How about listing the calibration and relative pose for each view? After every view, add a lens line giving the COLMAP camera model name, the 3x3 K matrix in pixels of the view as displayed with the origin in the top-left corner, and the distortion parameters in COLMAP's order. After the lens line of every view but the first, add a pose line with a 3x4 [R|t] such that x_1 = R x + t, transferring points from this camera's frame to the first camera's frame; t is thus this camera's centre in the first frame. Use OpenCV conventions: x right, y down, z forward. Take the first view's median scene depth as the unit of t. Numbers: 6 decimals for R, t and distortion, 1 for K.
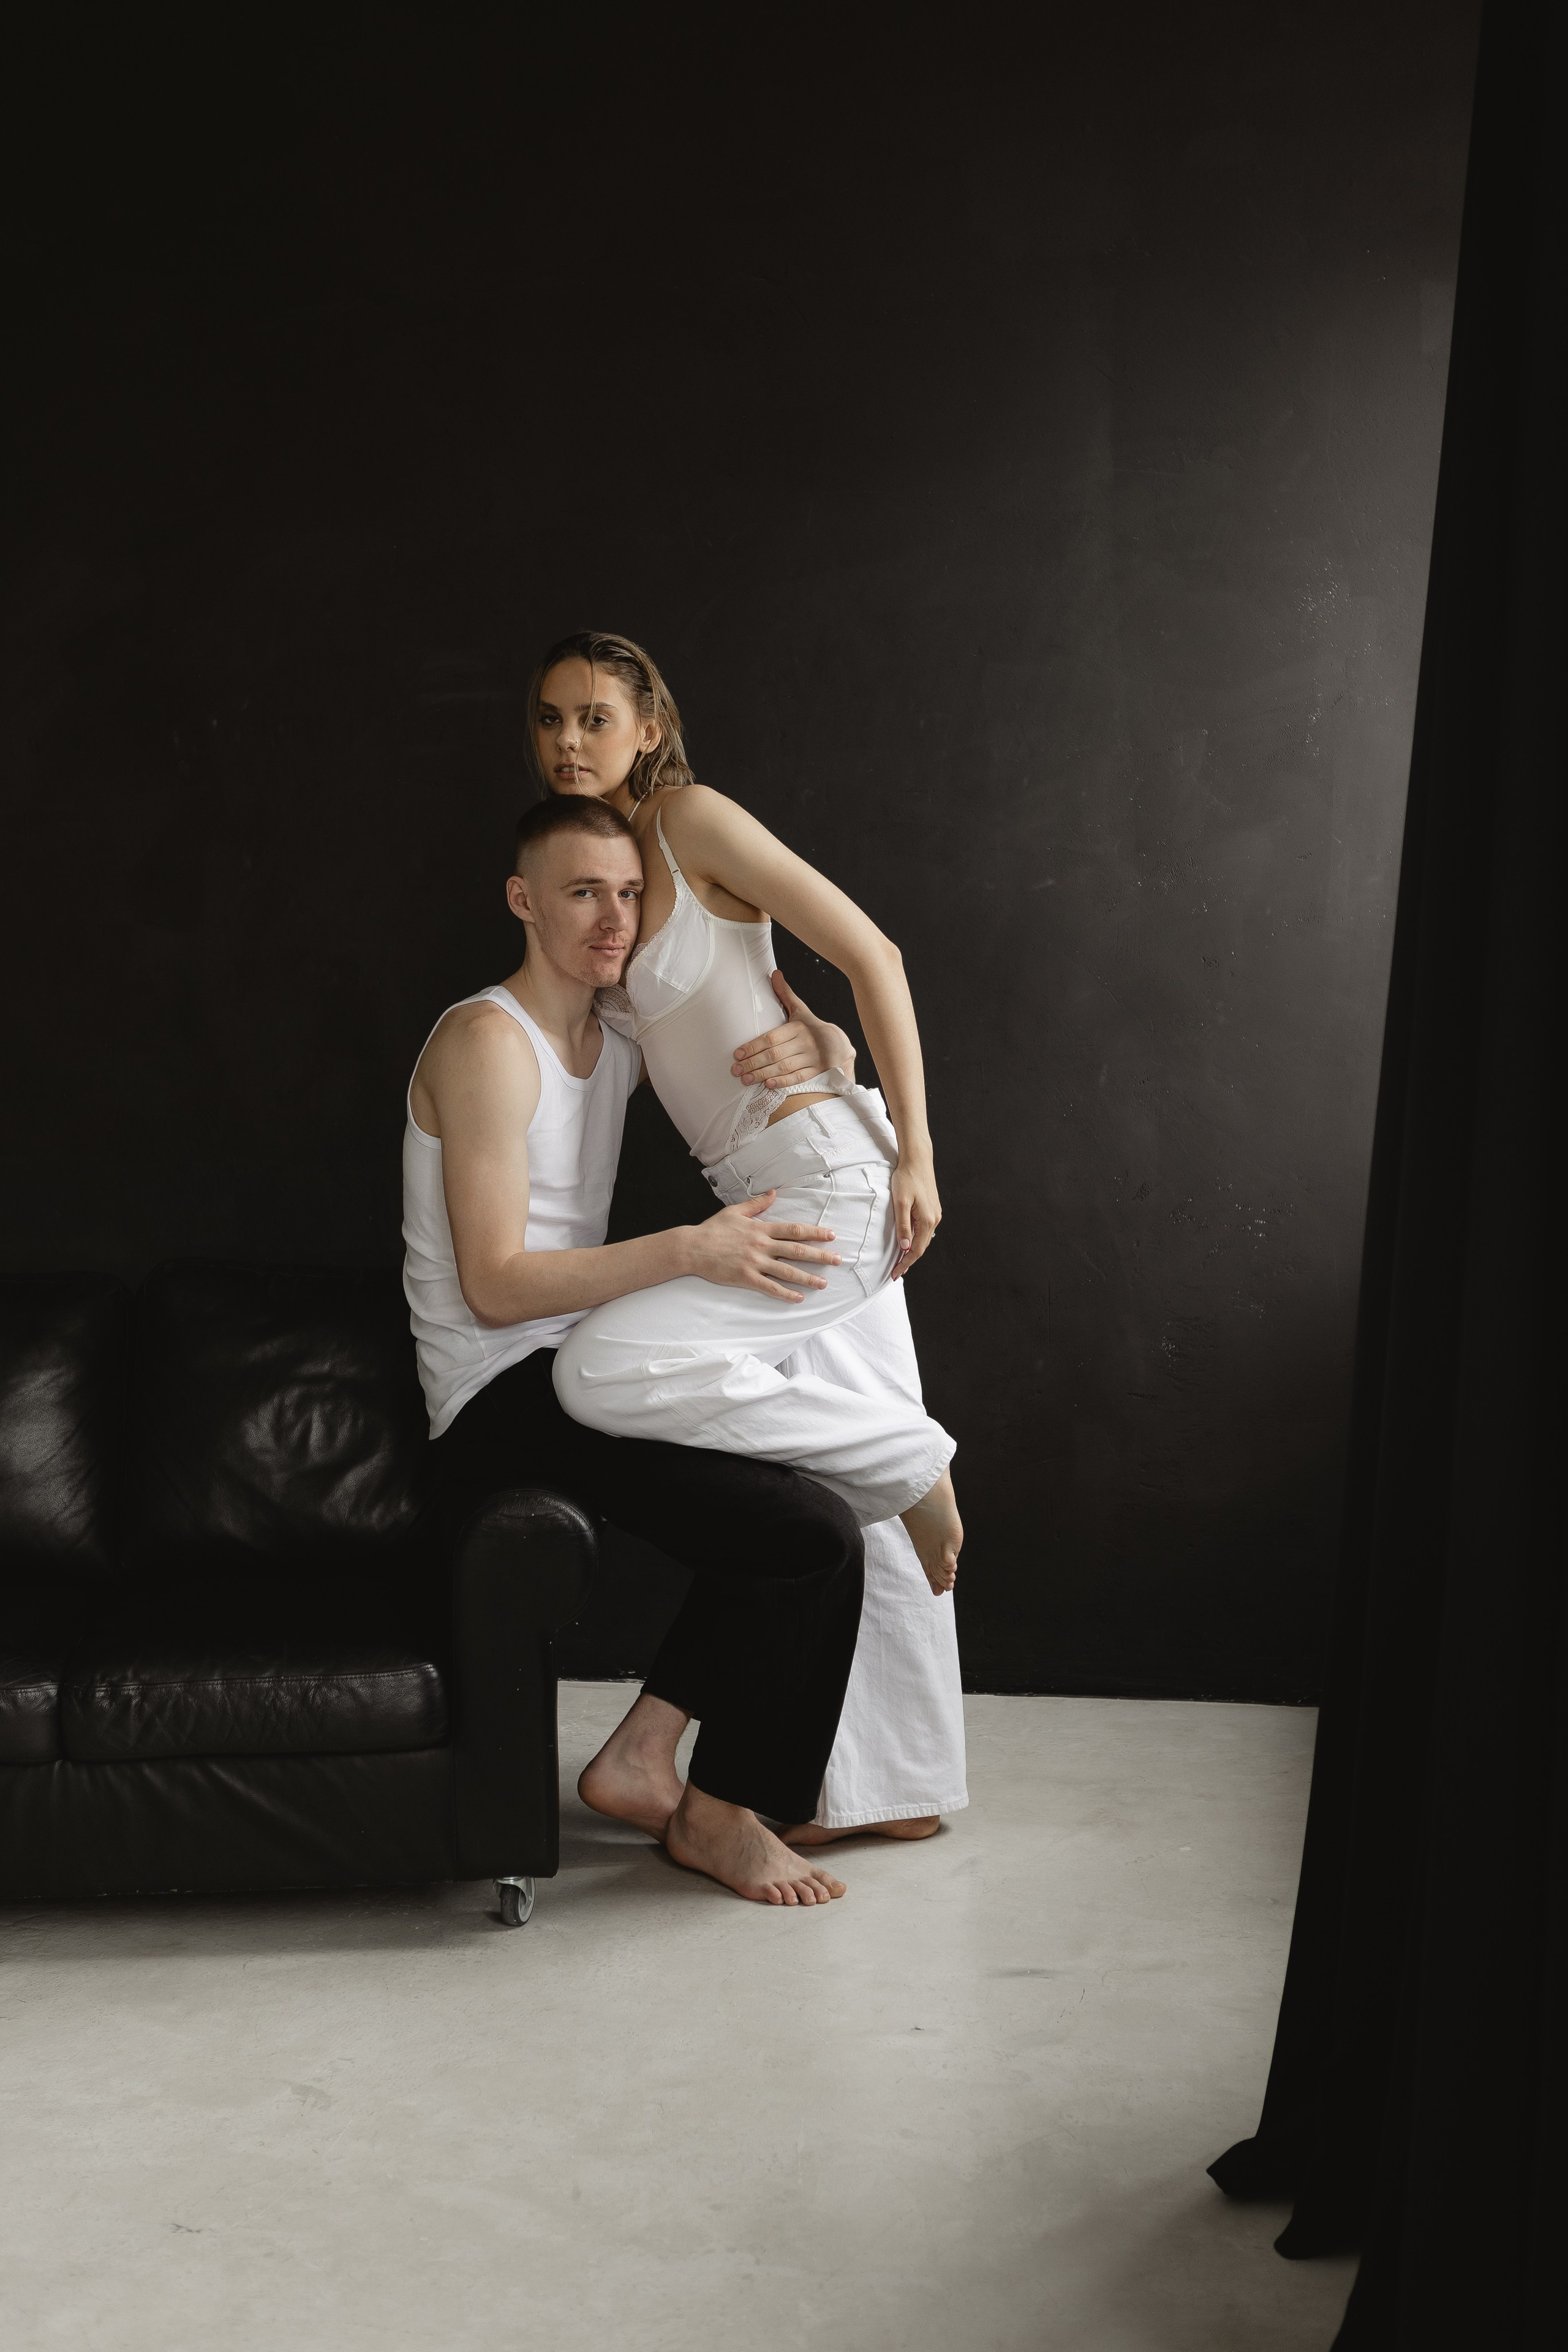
lens RADIAL K [[2807.8, 0, 758.6], [0, 2807.8, 1171.0], [0, 0, 1]] dist [-0.029040, -0.024561]
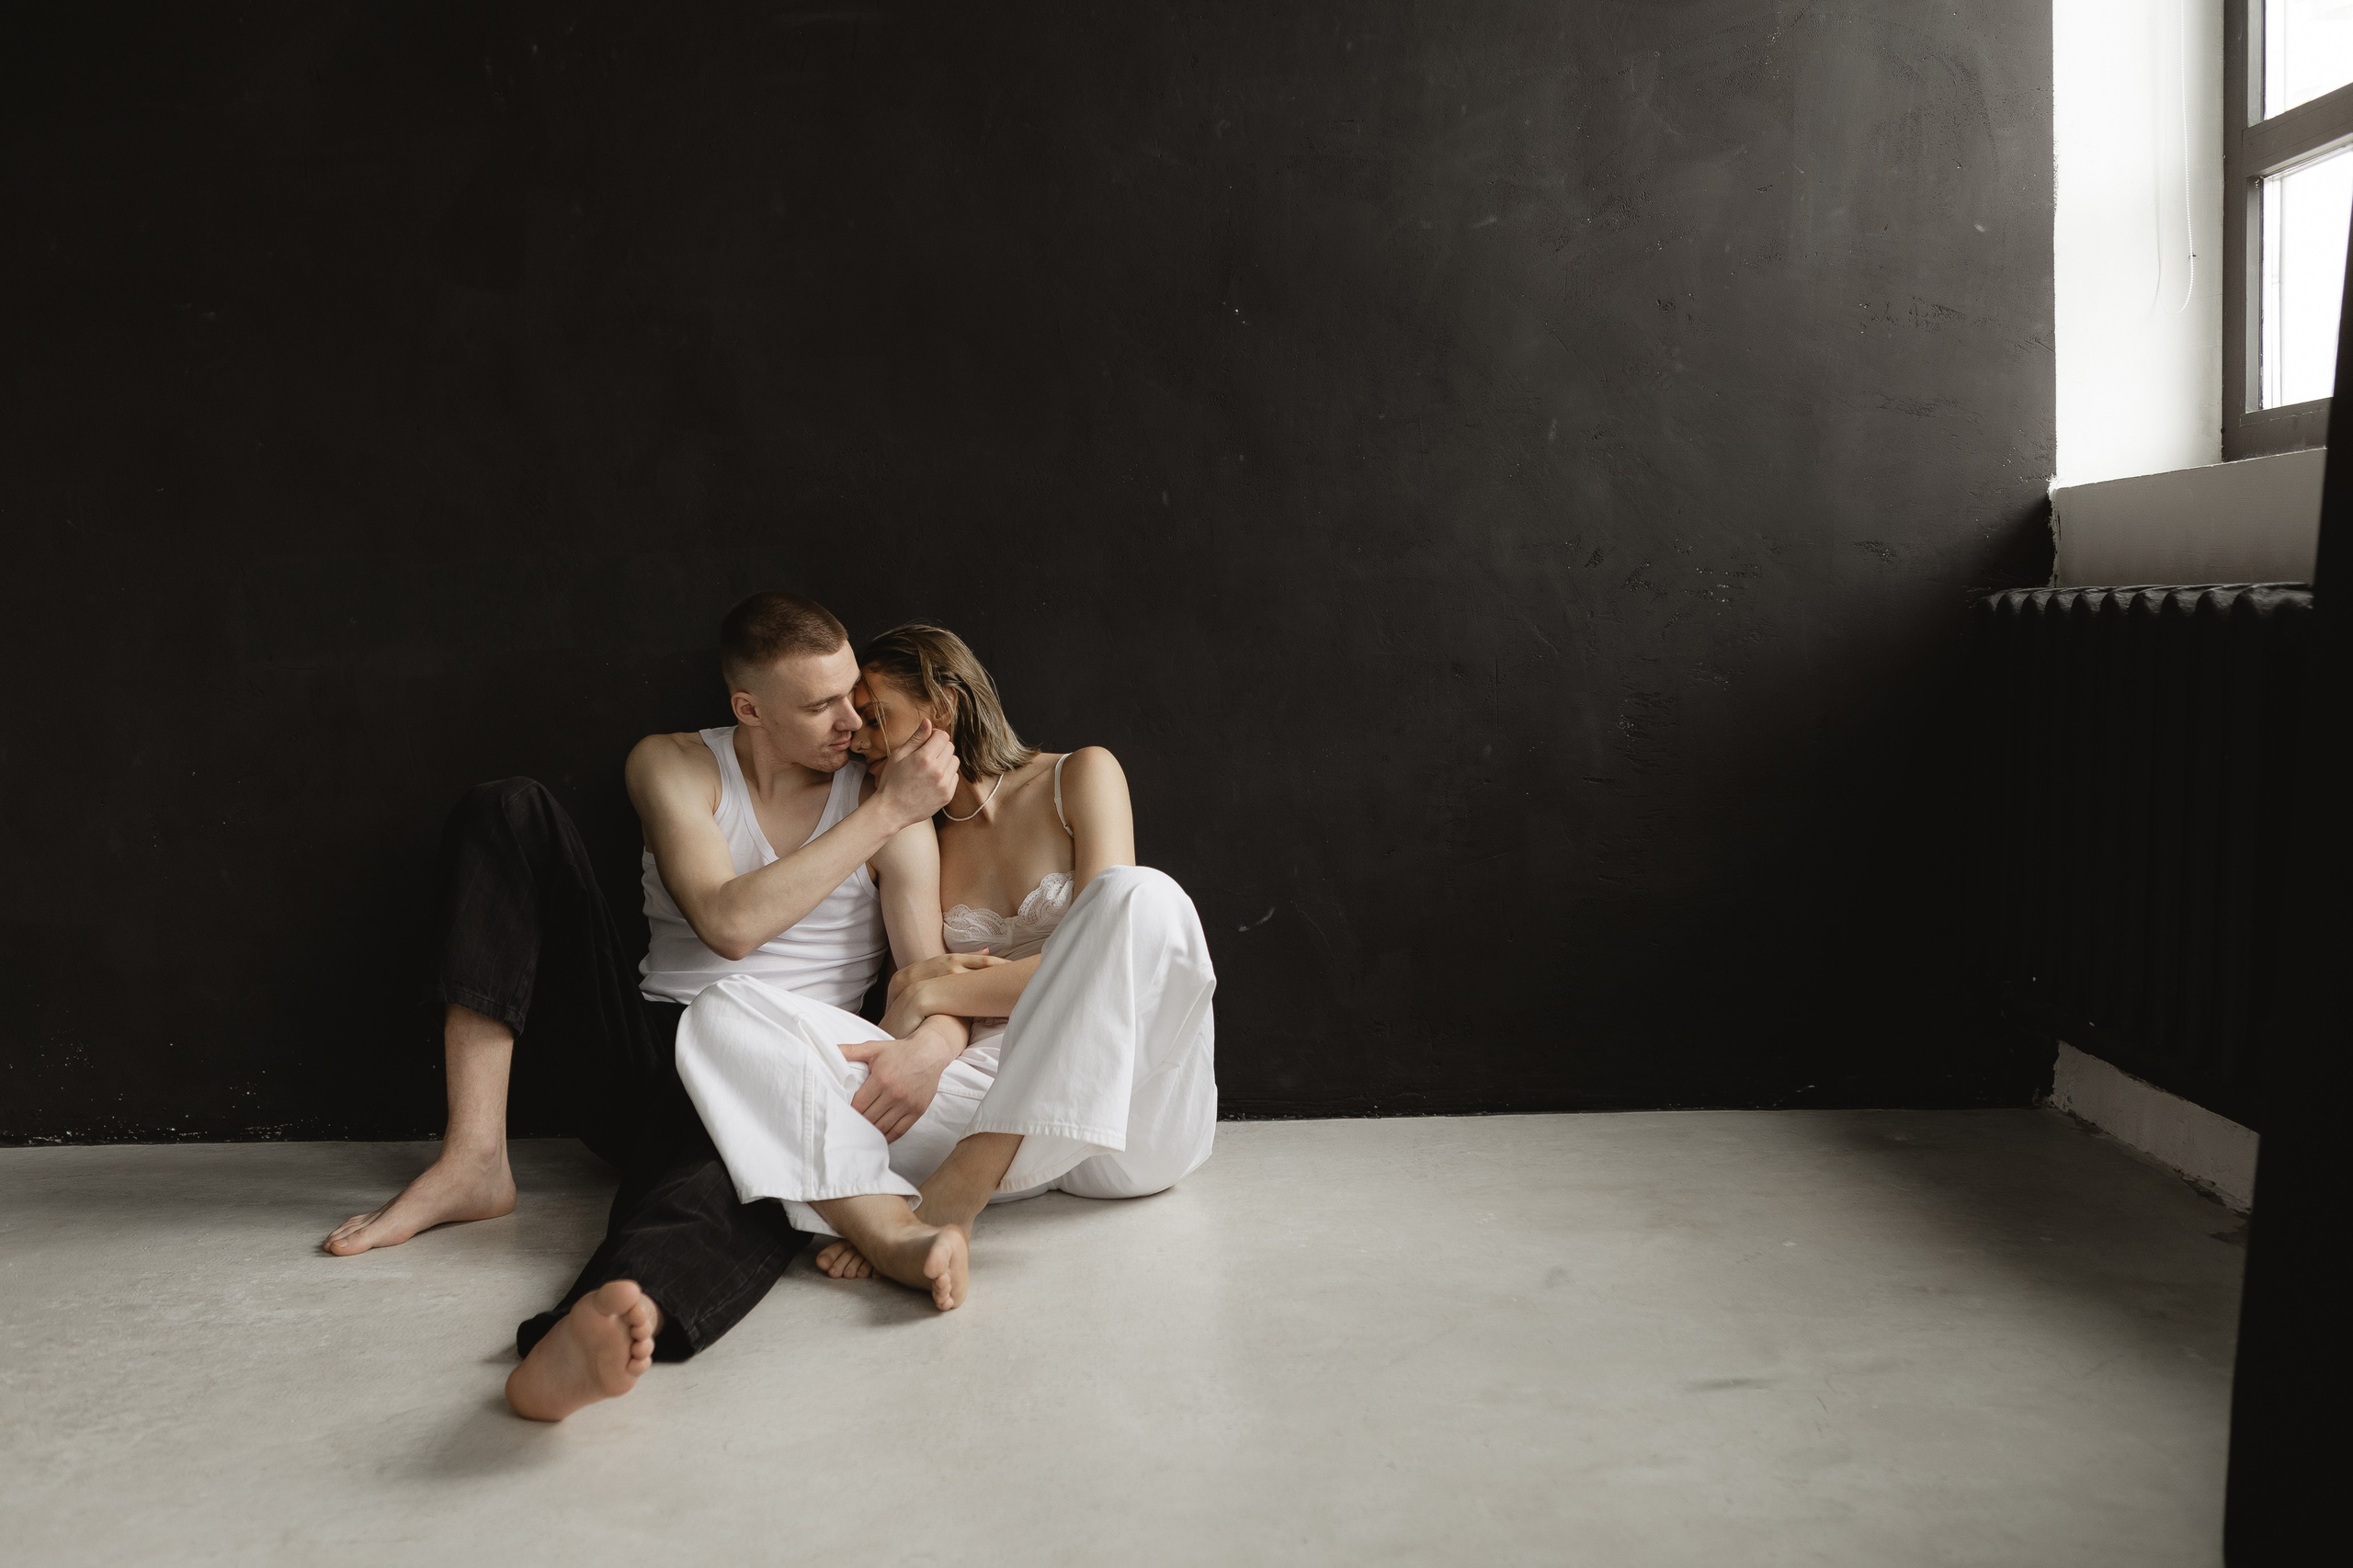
lens RADIAL K [[2291.5, 0, 1181.1], [0, 2291.5, 777.6], [0, 0, 1]] dist [-0.000628, -0.001486]
pose [[0.987040, -0.024275, 0.158628, -0.122854], [0.027983, 0.999384, -0.021181, 0.094741], [-0.158016, 0.025345, 0.987111, 0.288721]]
